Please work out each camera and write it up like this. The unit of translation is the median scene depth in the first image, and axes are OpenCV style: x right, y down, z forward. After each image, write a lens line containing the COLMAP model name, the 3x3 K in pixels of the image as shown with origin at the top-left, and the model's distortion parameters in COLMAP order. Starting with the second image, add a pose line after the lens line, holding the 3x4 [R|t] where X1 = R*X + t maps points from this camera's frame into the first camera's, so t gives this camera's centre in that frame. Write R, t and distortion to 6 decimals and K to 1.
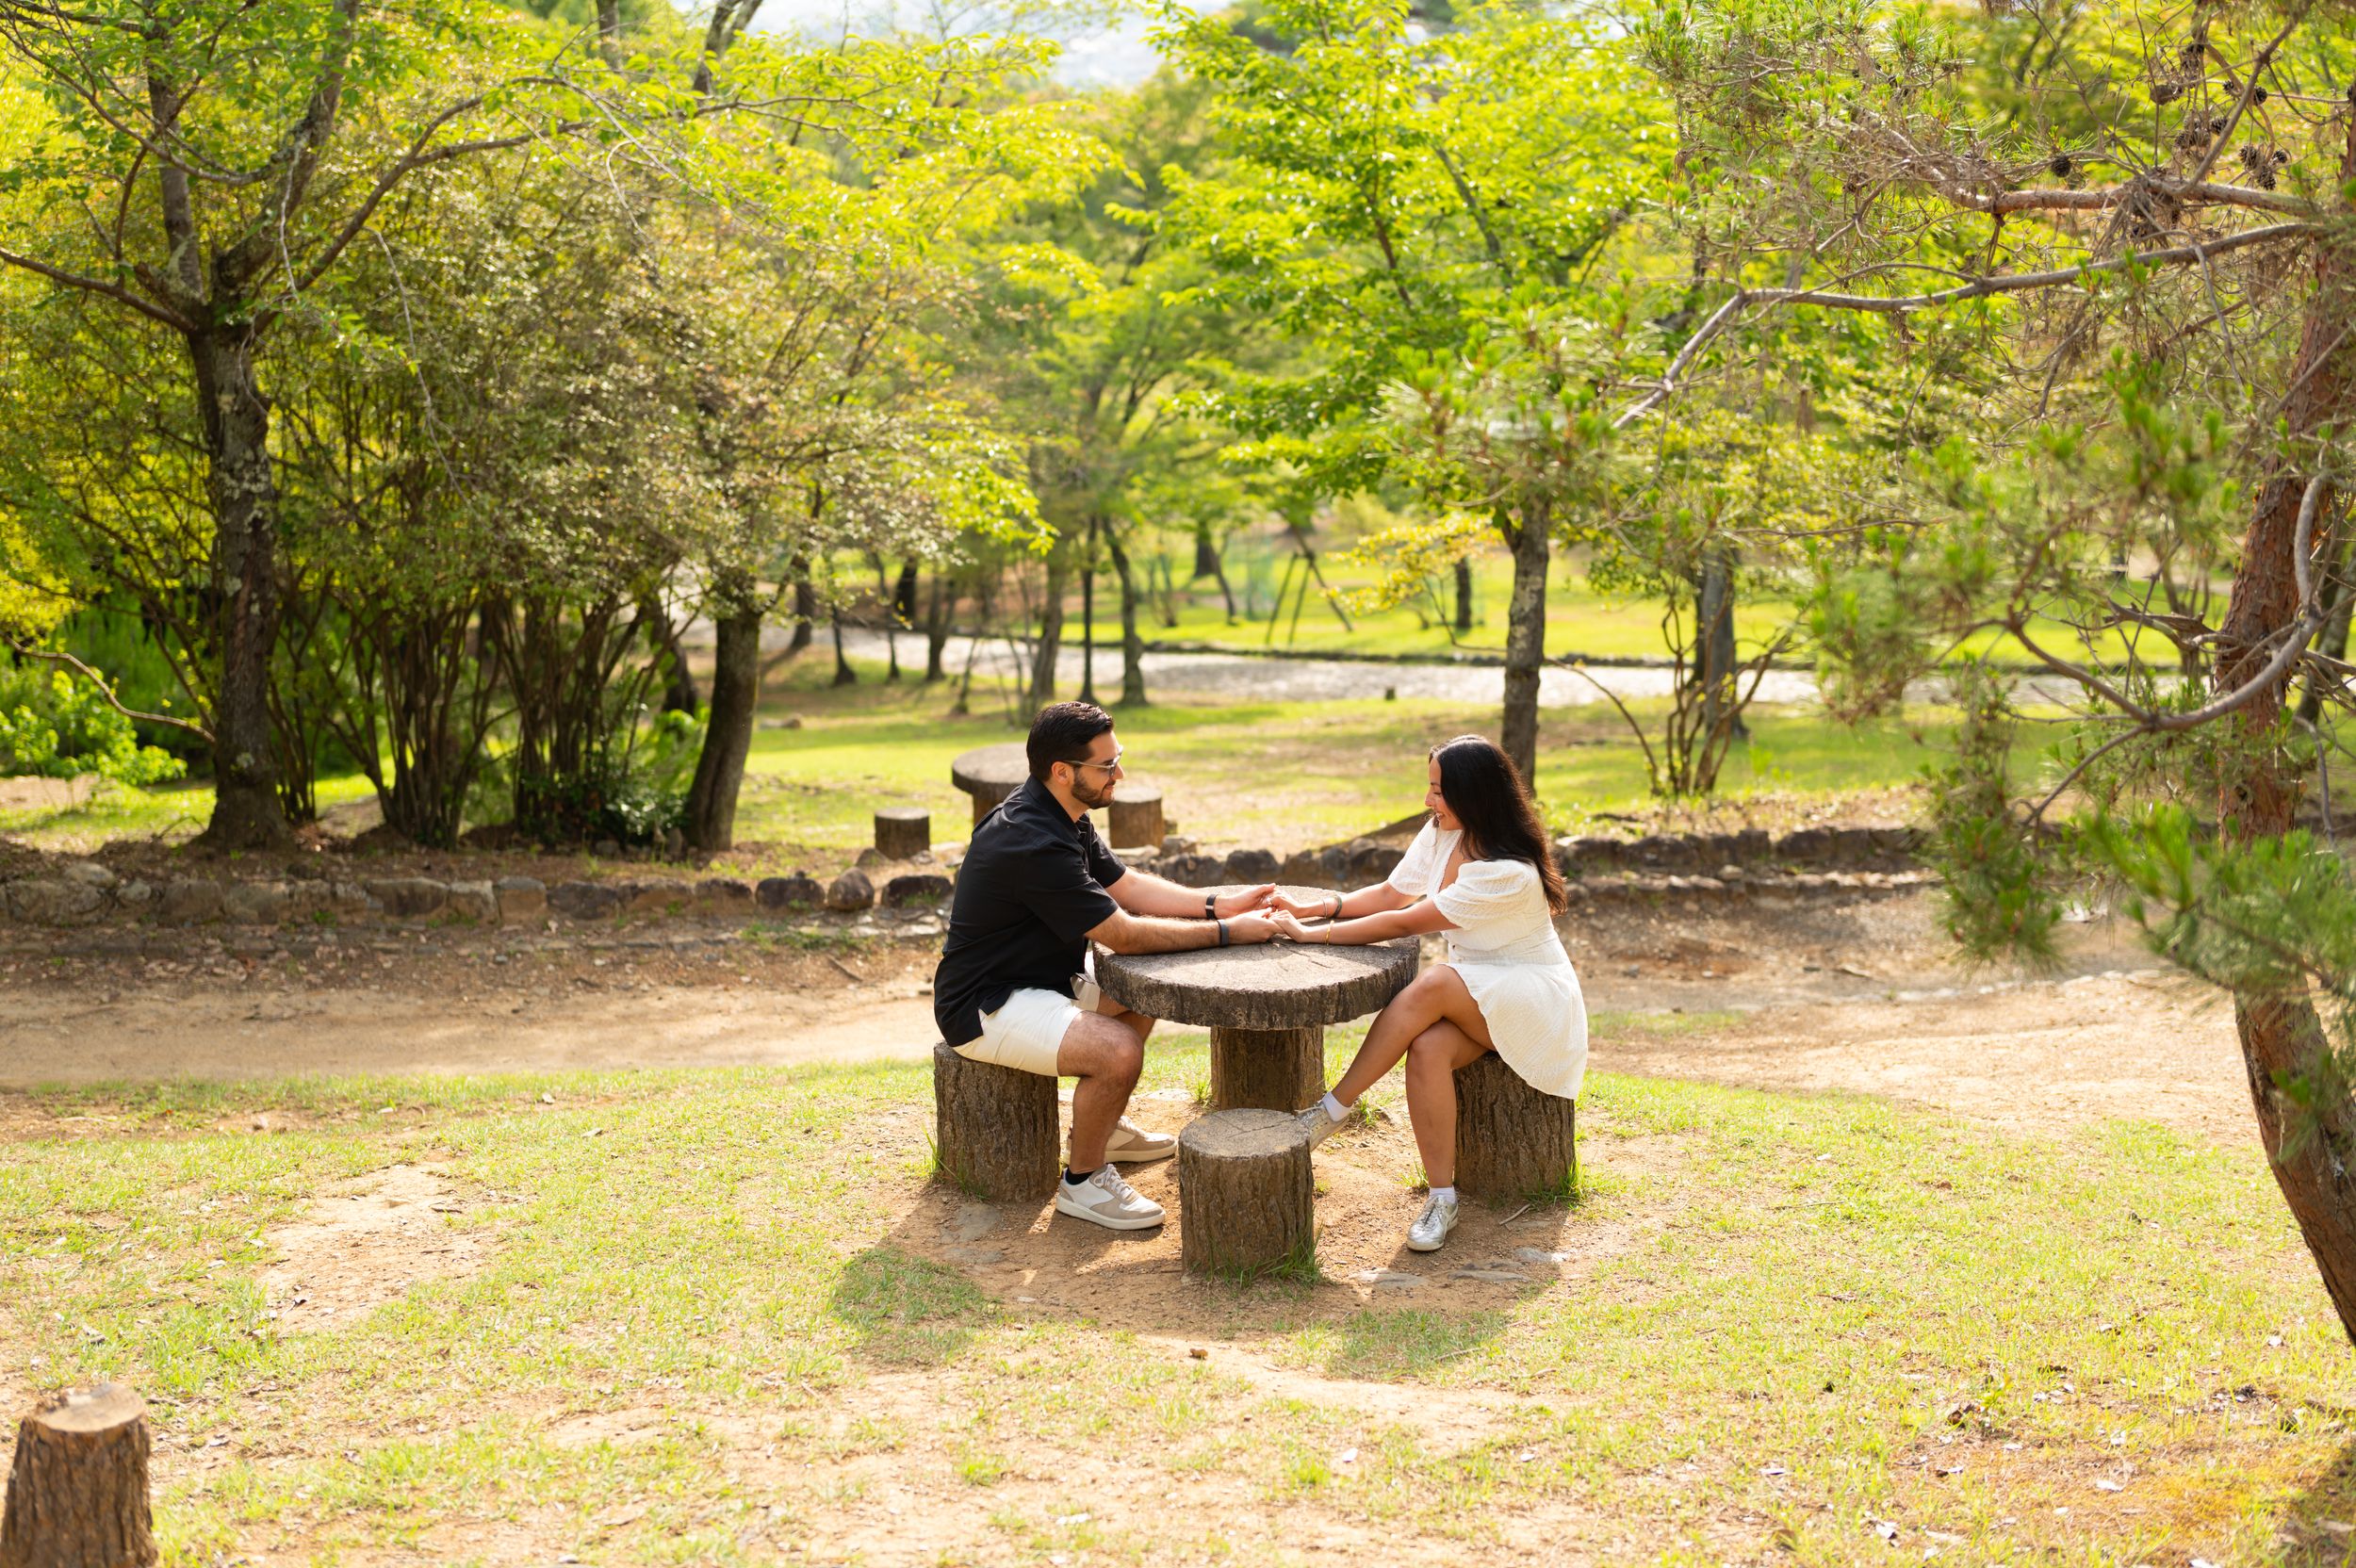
lens RADIAL K [[3257.2, 0, 1170.3], [0, 3257.2, 781.1], [0, 0, 1]] dist [-0.019514, 0.000000]
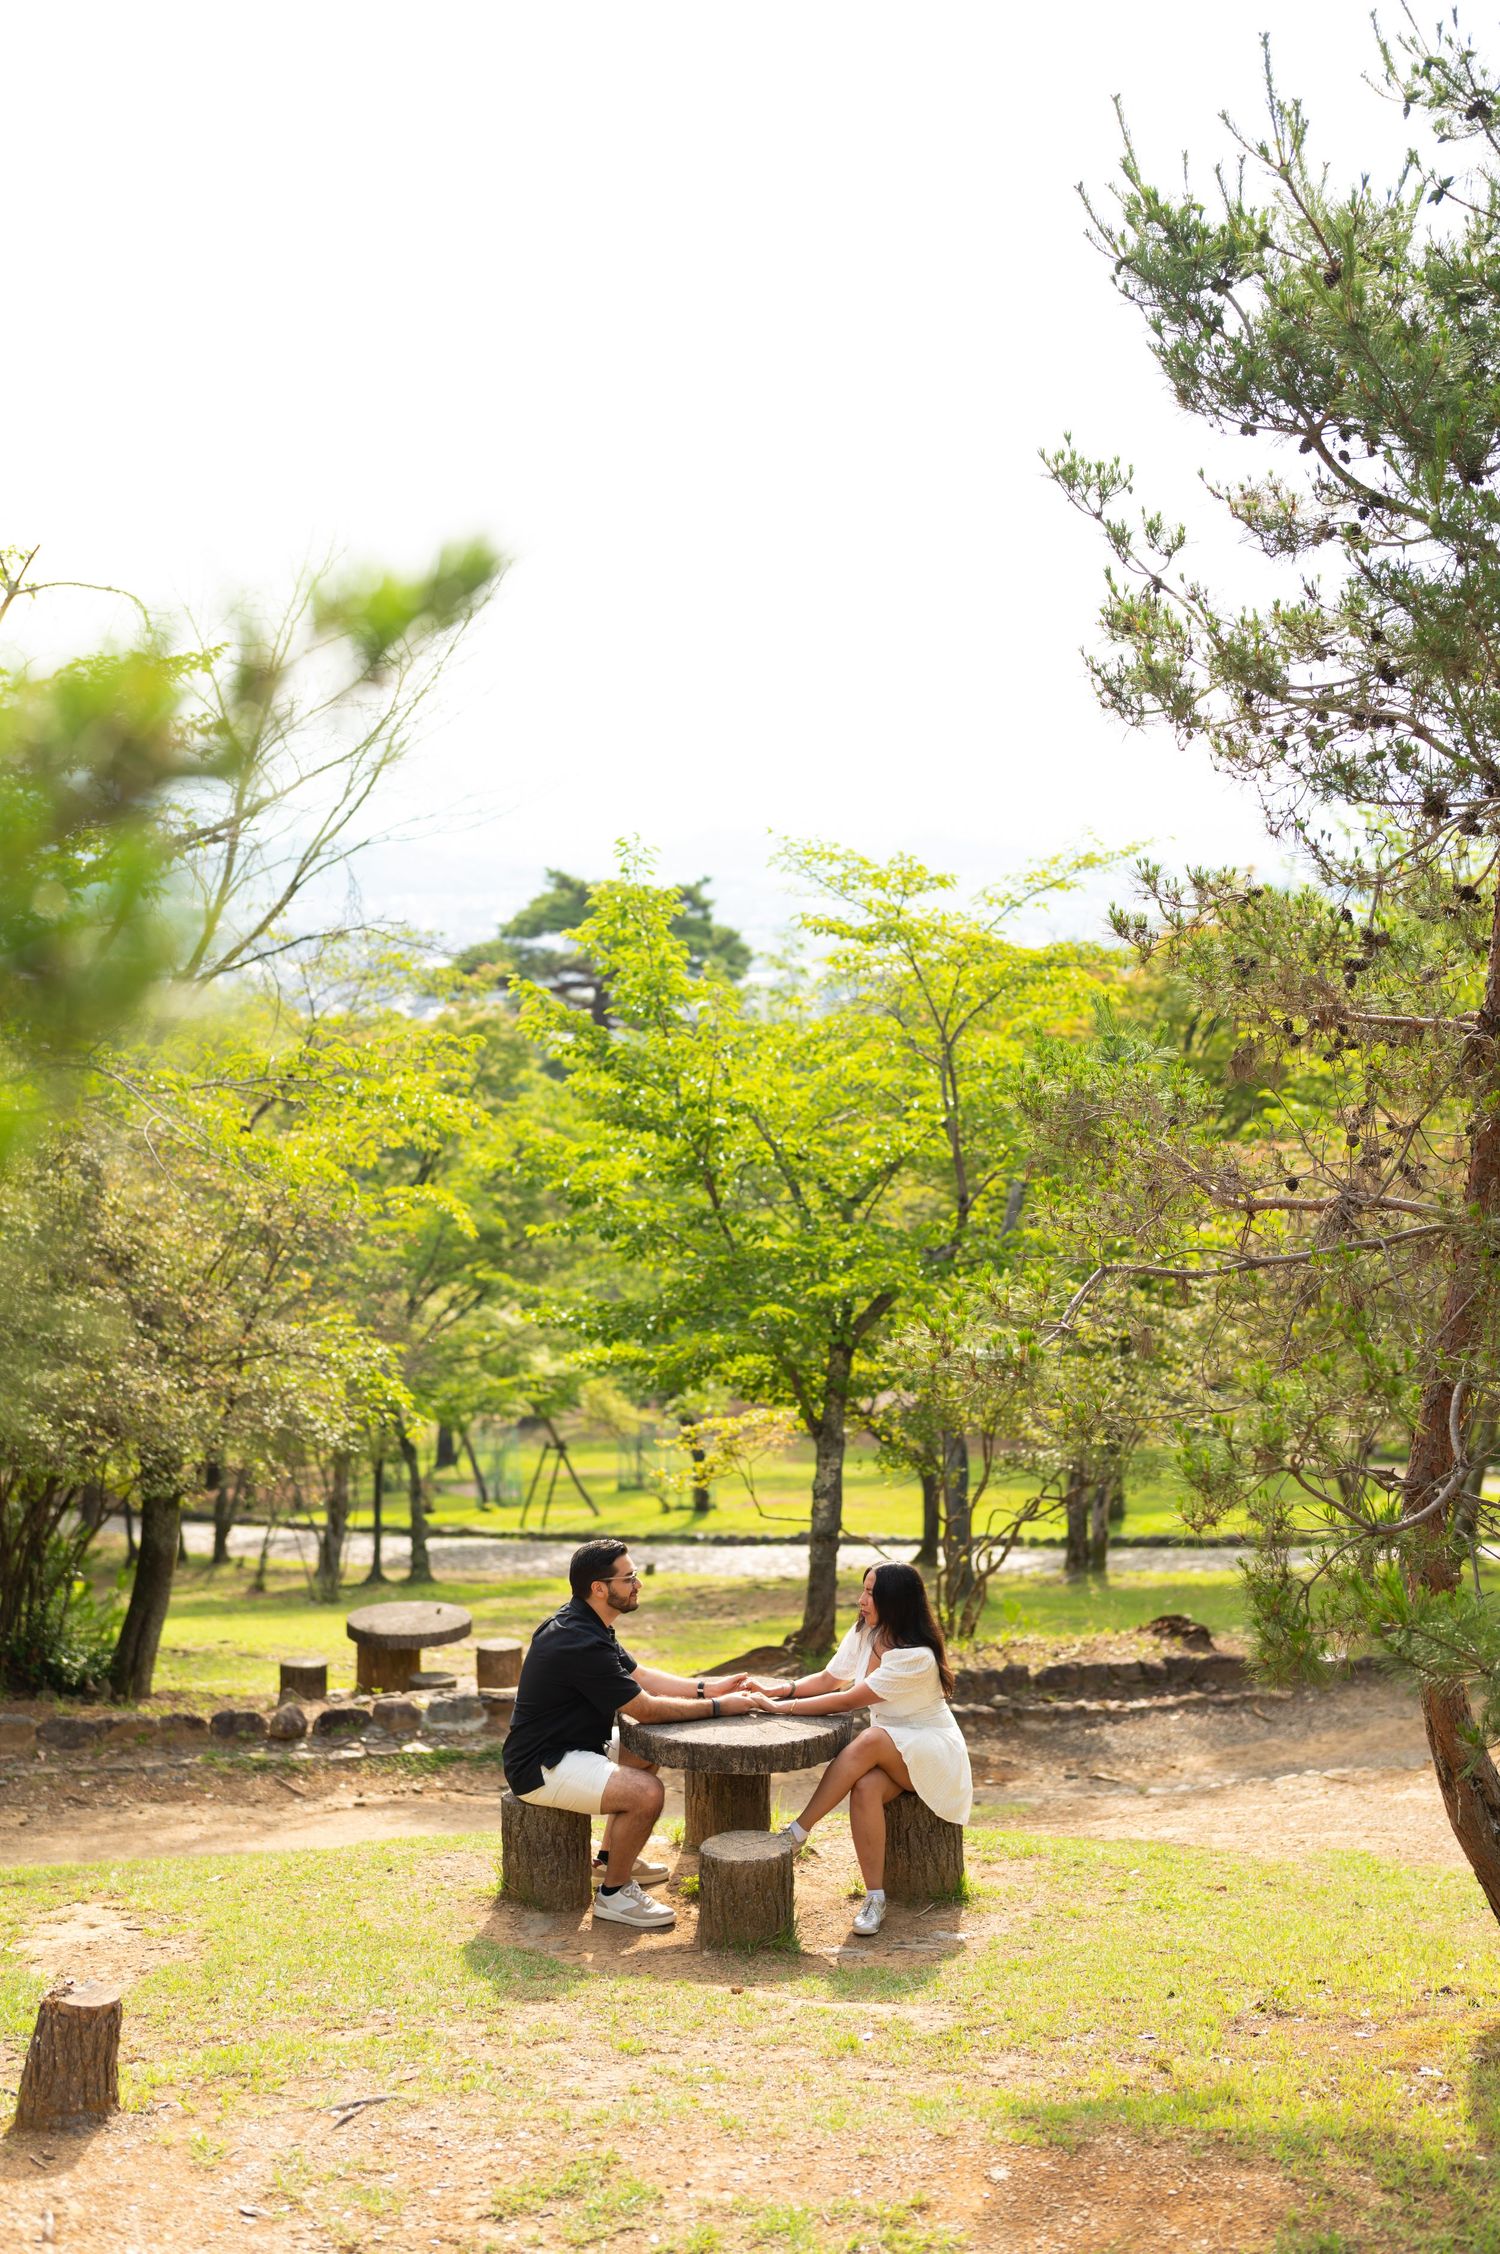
lens RADIAL K [[3116.3, 0, 754.8], [0, 3116.3, 1128.2], [0, 0, 1]] dist [-0.019514, 0.000000]
pose [[0.992594, 0.007207, 0.121267, -0.072215], [0.013597, 0.985375, -0.169855, 0.015937], [-0.120718, 0.170246, 0.977979, -0.193615]]
